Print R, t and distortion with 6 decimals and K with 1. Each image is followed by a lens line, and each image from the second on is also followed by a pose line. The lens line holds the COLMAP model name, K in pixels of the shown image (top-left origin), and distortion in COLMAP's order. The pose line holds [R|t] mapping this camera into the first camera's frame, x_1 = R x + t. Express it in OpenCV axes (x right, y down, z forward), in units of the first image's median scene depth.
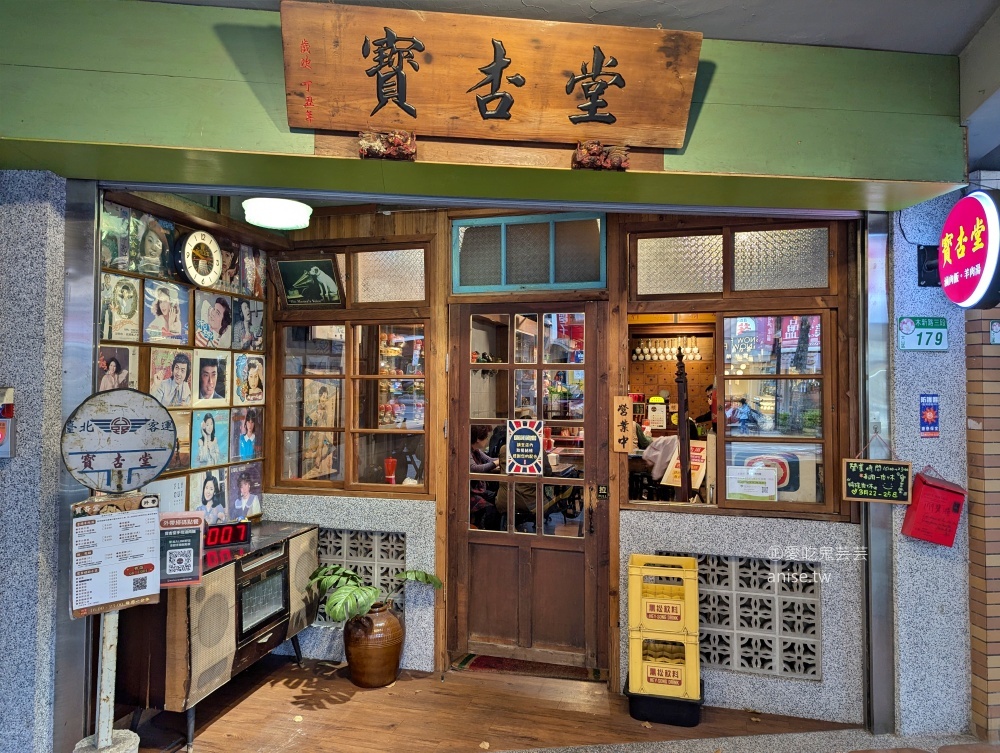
lens RADIAL K [[692.8, 0, 498.3], [0, 692.8, 377.4], [0, 0, 1]] dist [0.029103, 0.001540]
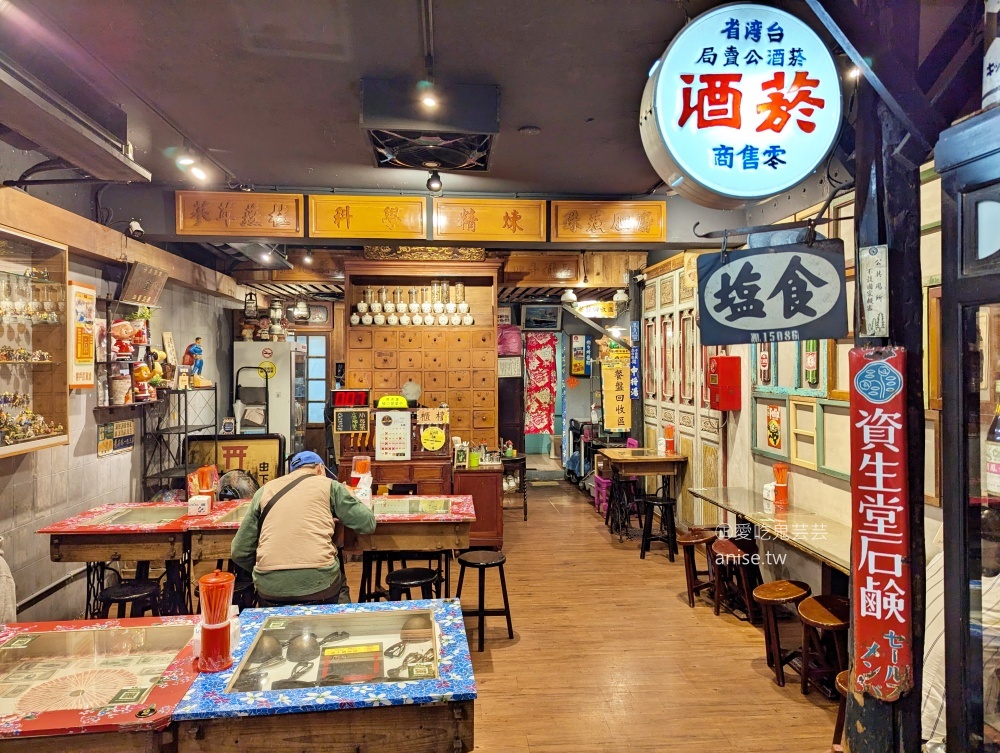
lens RADIAL K [[692.8, 0, 501.2], [0, 692.8, 370.4], [0, 0, 1]] dist [0.029103, 0.001540]
pose [[0.937785, -0.006162, 0.347161, 0.151777], [-0.001976, 0.999732, 0.023085, -0.002351], [-0.347210, -0.022335, 0.937521, 0.597044]]
